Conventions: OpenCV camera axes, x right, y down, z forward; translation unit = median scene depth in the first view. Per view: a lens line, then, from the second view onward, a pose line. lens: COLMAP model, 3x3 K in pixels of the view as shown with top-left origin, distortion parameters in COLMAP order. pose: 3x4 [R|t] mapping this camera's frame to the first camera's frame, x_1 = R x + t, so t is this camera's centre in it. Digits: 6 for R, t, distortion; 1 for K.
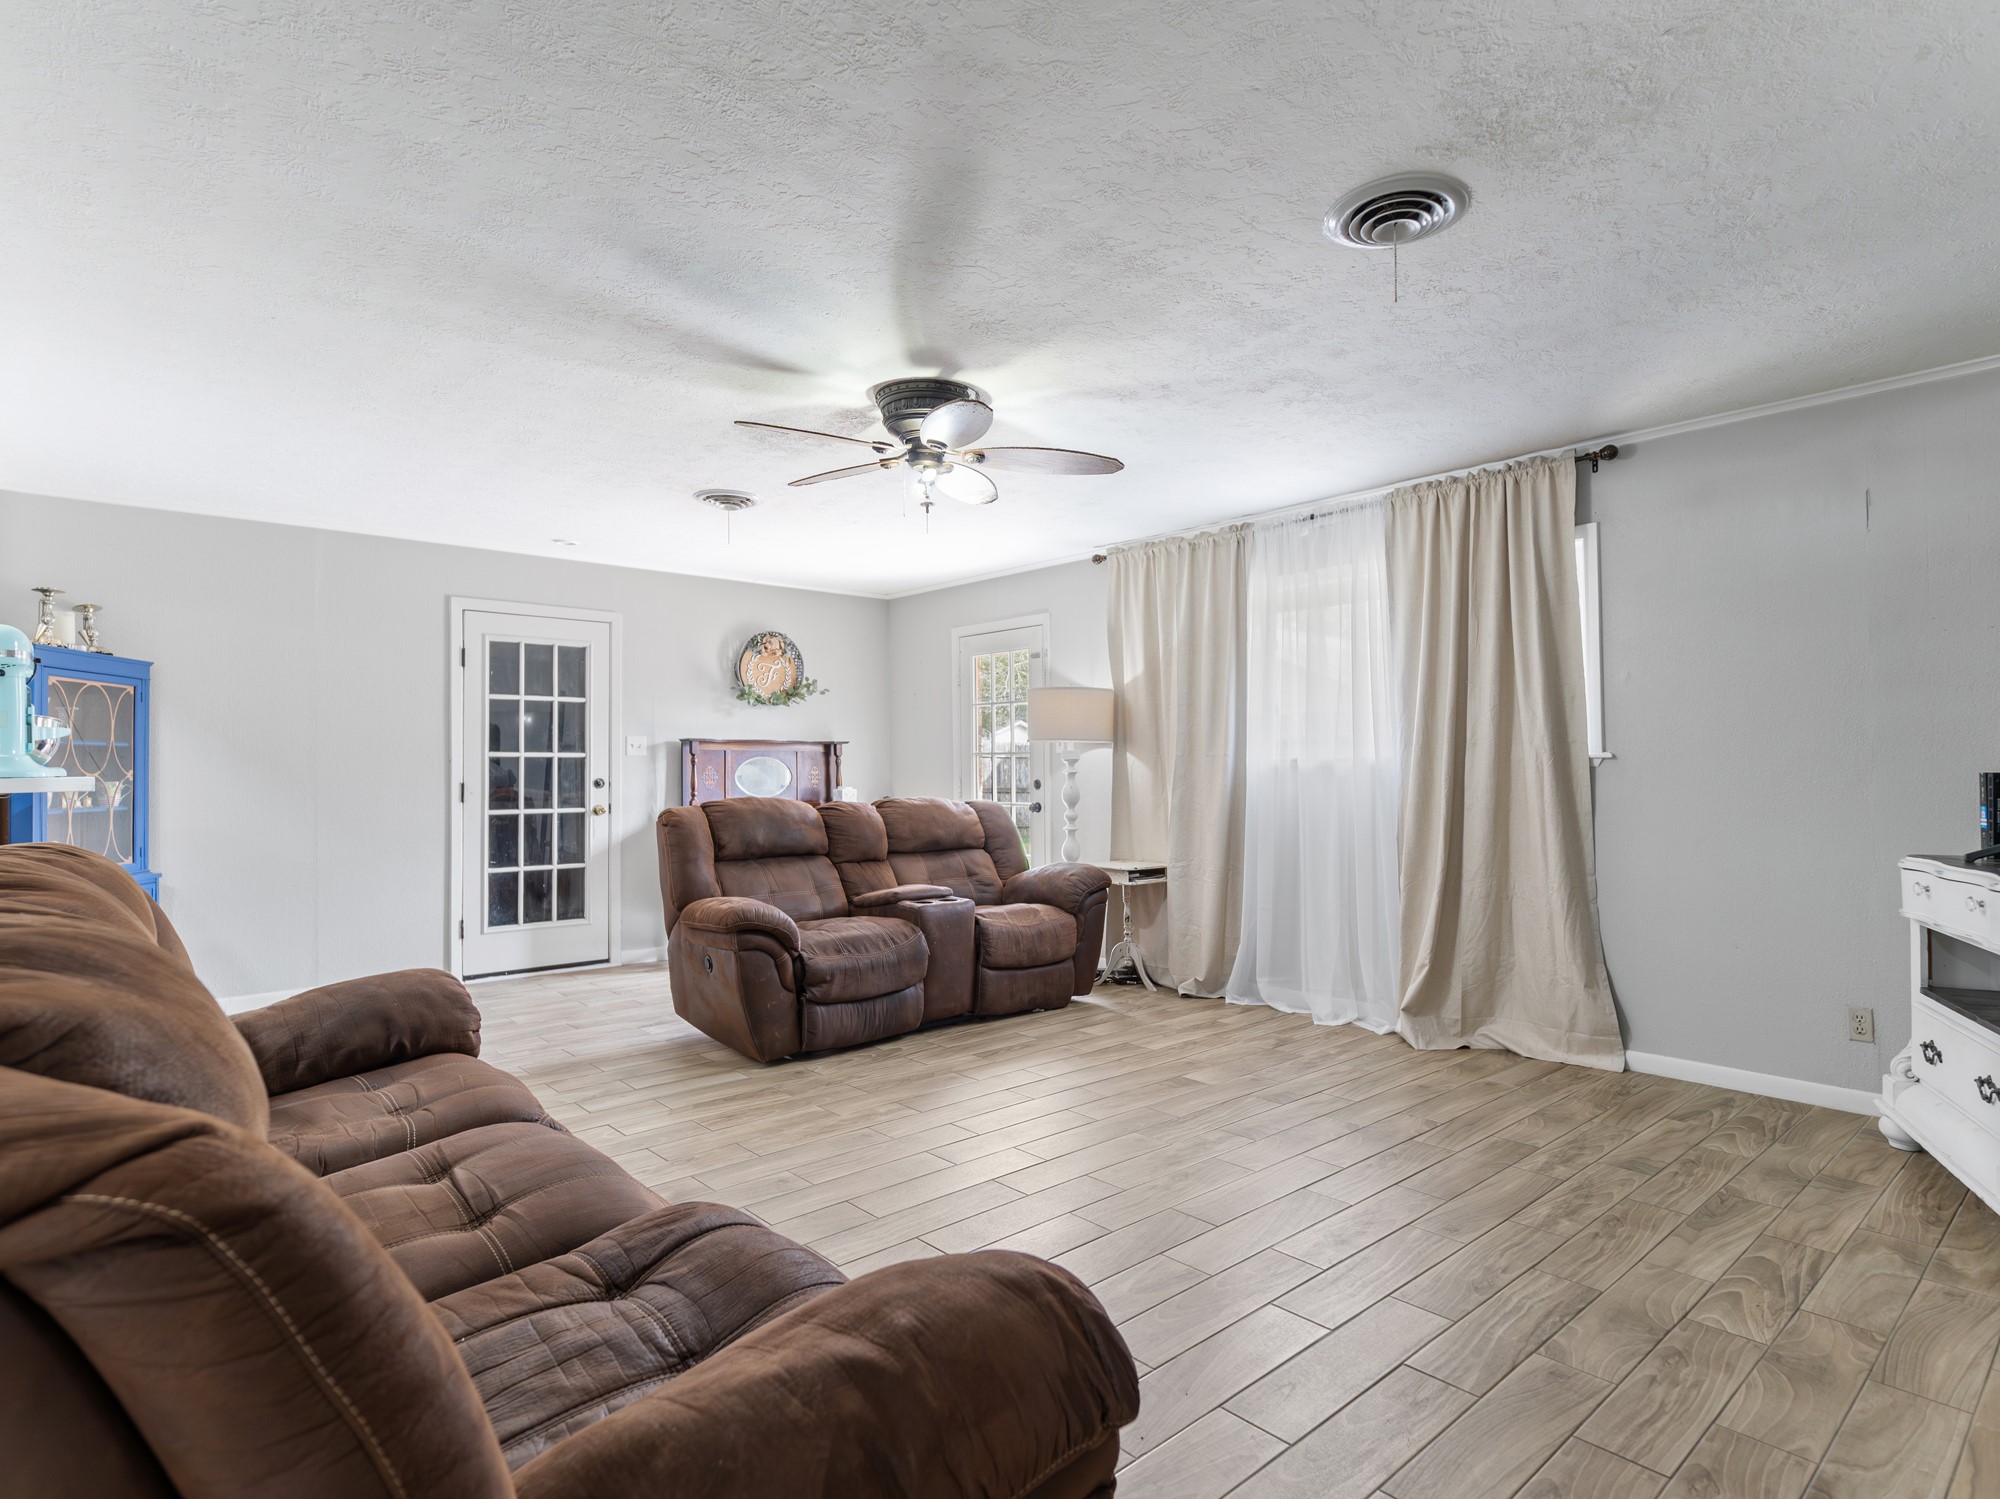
lens RADIAL K [[1064.1, 0, 1011.0], [0, 1064.1, 756.6], [0, 0, 1]] dist [-0.000150, -0.000320]
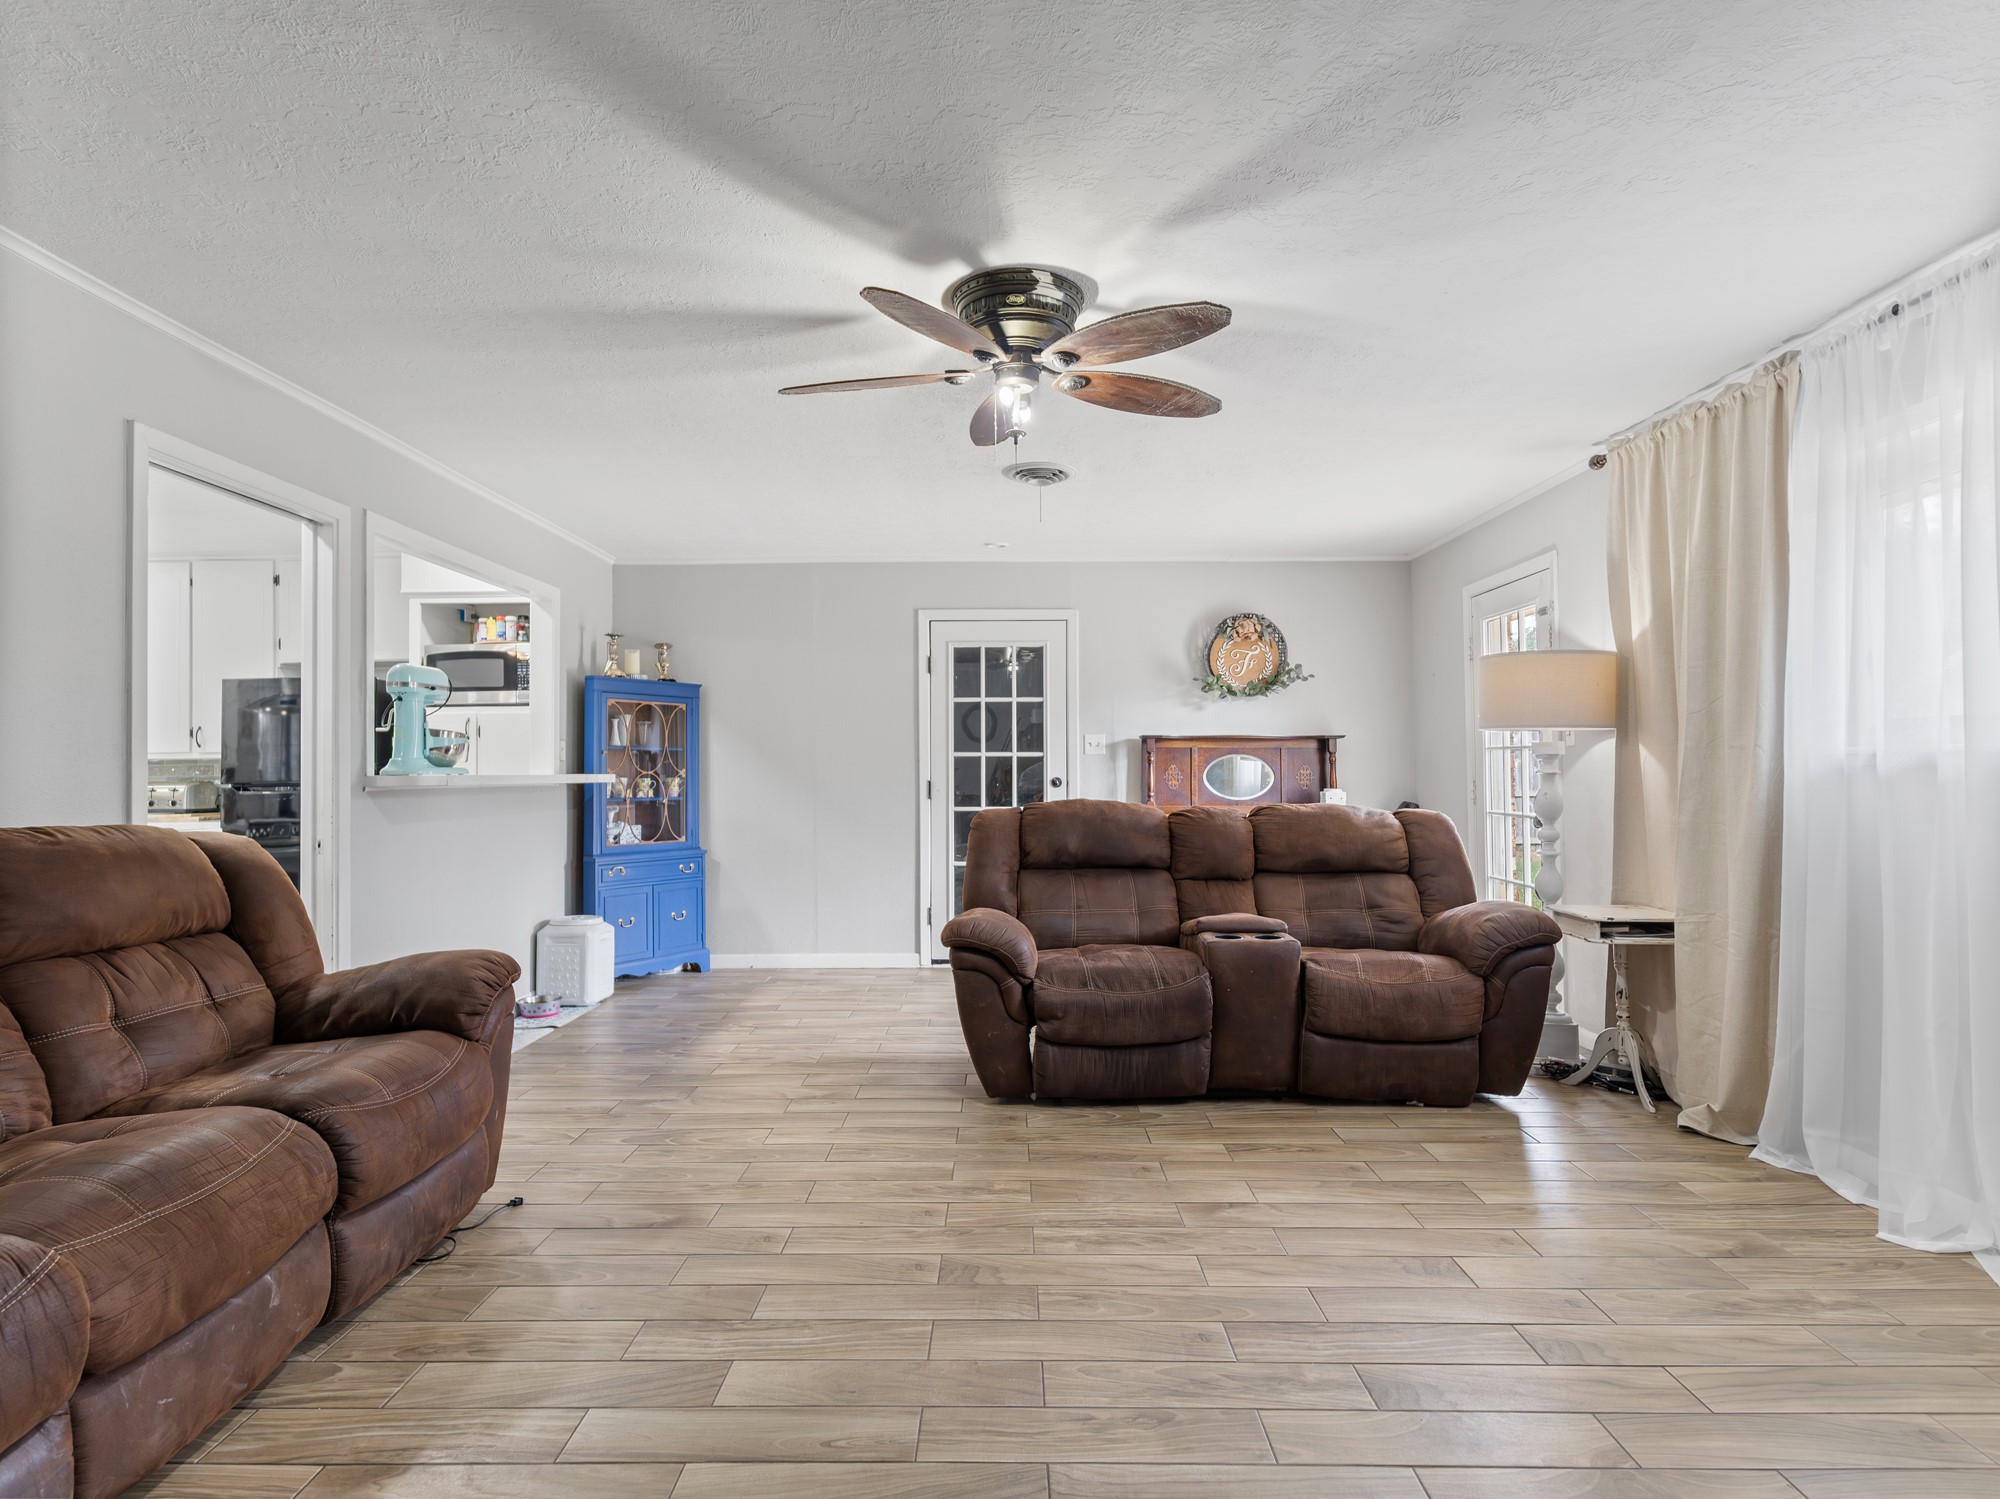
lens RADIAL K [[1064.1, 0, 1001.0], [0, 1064.1, 754.3], [0, 0, 1]] dist [-0.000150, -0.000320]
pose [[0.743272, -0.008314, -0.668938, 0.285539], [0.007879, 0.999962, -0.003673, 0.002336], [0.668943, -0.002540, 0.743309, 0.263233]]
